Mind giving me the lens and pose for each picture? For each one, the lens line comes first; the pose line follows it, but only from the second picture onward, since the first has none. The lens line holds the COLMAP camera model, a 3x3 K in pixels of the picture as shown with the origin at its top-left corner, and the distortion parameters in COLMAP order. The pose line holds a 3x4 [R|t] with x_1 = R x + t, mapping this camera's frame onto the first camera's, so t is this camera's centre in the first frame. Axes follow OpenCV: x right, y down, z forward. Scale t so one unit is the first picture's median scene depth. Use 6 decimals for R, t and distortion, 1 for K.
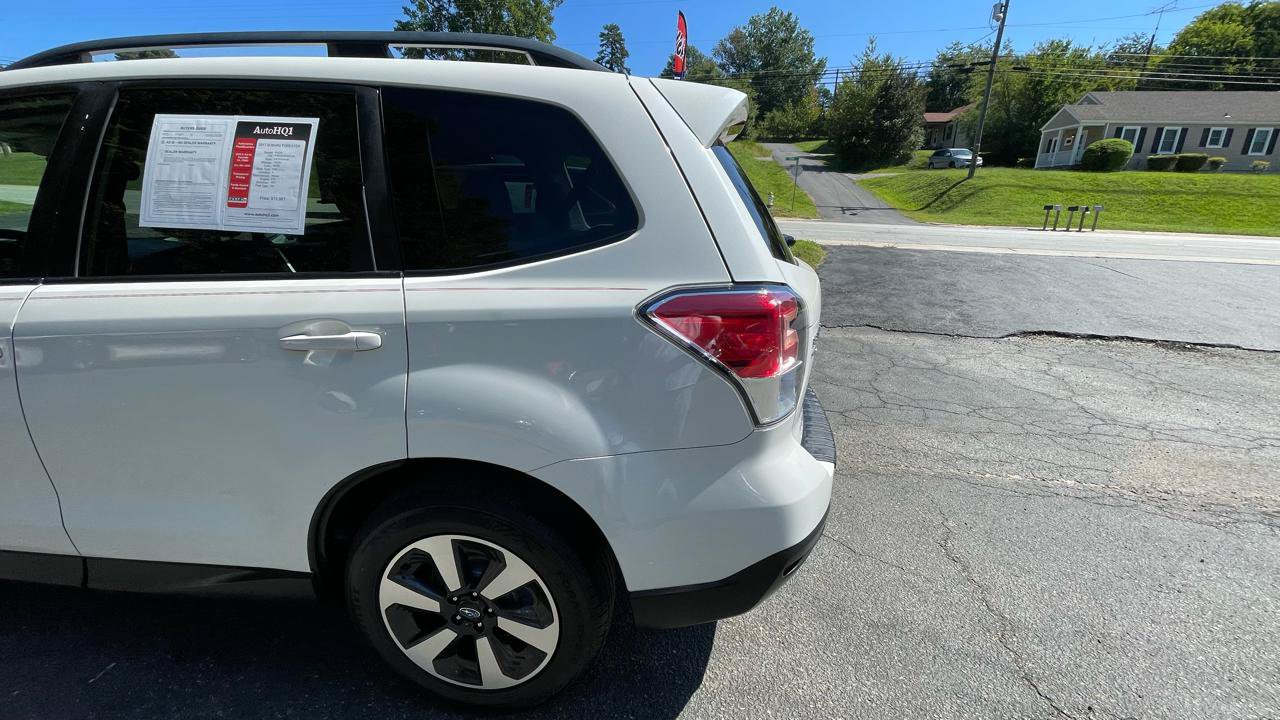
lens RADIAL K [[523.8, 0, 643.9], [0, 523.8, 360.8], [0, 0, 1]] dist [-0.000668, -0.000771]
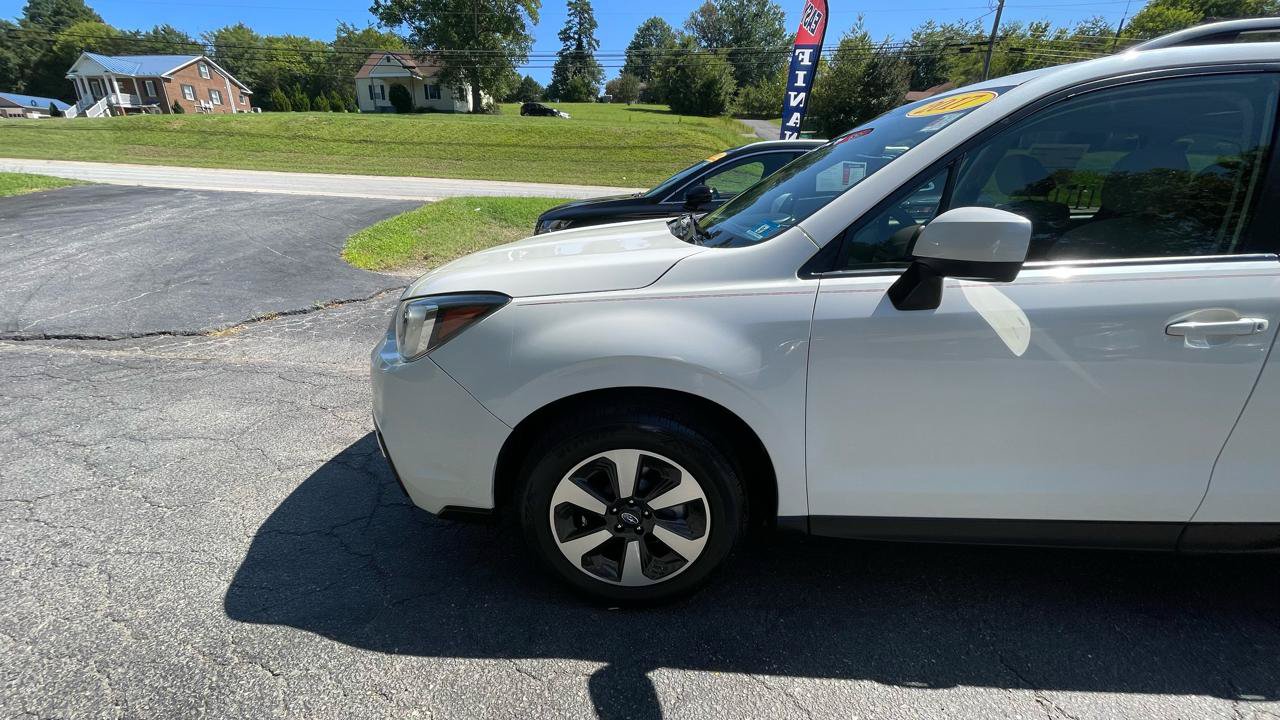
lens RADIAL K [[524.5, 0, 637.8], [0, 524.5, 361.0], [0, 0, 1]] dist [0.000443, -0.001206]
pose [[0.996912, -0.022786, 0.075147, -2.367051], [0.019803, 0.998995, 0.040203, -0.012876], [-0.075988, -0.038591, 0.996362, 0.047673]]
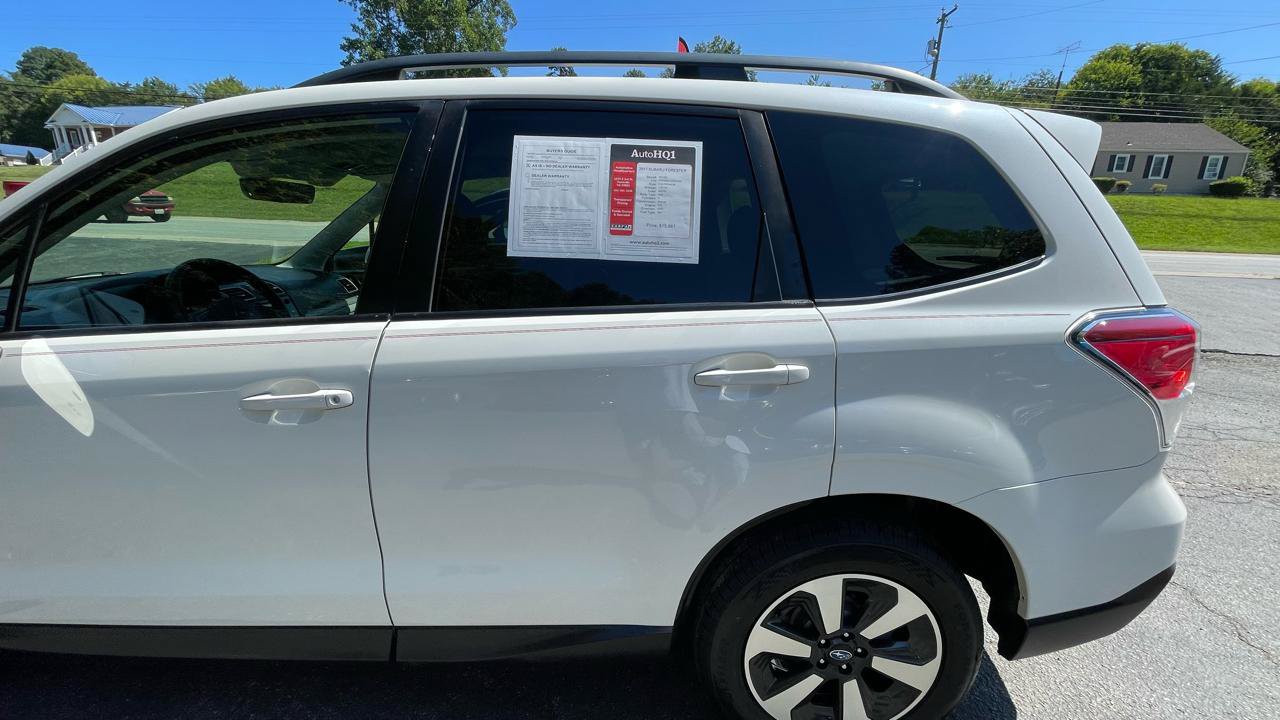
lens RADIAL K [[523.8, 0, 643.9], [0, 523.8, 360.8], [0, 0, 1]] dist [-0.000668, -0.000771]
pose [[0.995111, -0.027779, 0.094777, -0.761034], [0.031057, 0.998963, -0.033287, -0.032894], [-0.093754, 0.036068, 0.994942, 0.066450]]
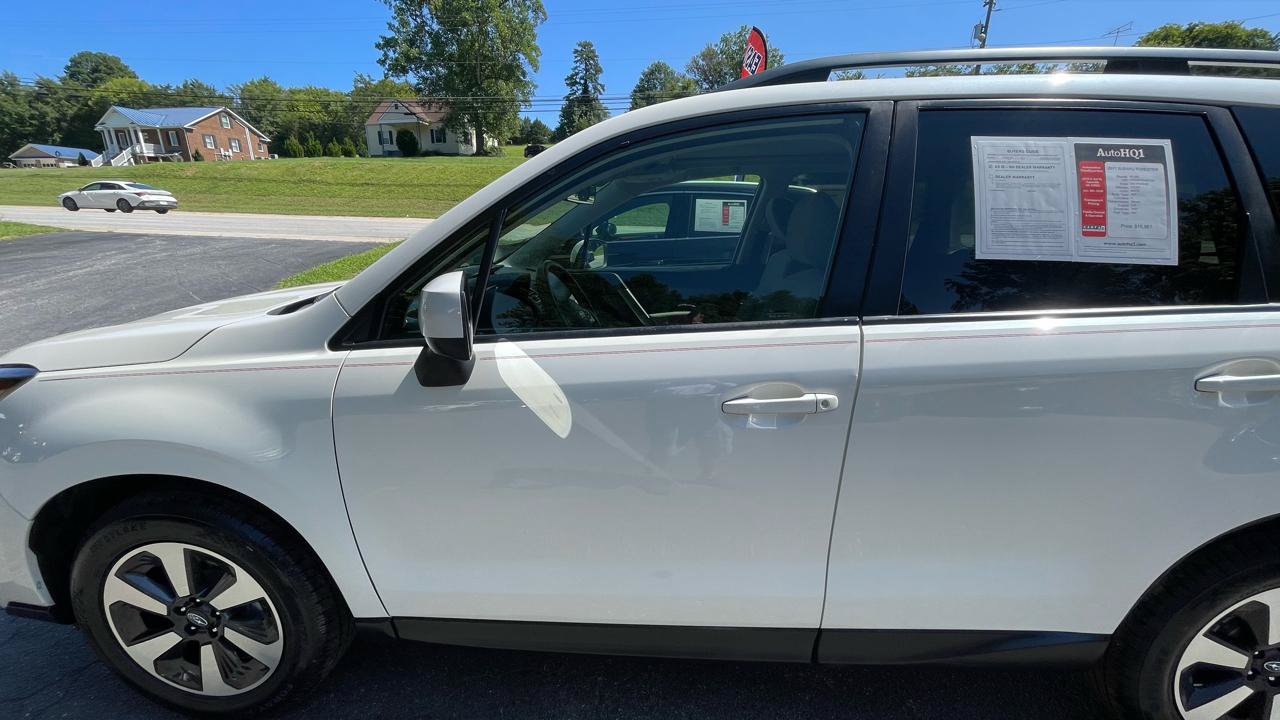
lens RADIAL K [[524.3, 0, 640.0], [0, 524.3, 360.0], [0, 0, 1]] dist [-0.001189, 0.000156]
pose [[0.998201, -0.027478, 0.053284, -1.487379], [0.028804, 0.999290, -0.024280, -0.071163], [-0.052579, 0.025771, 0.998284, 0.121358]]
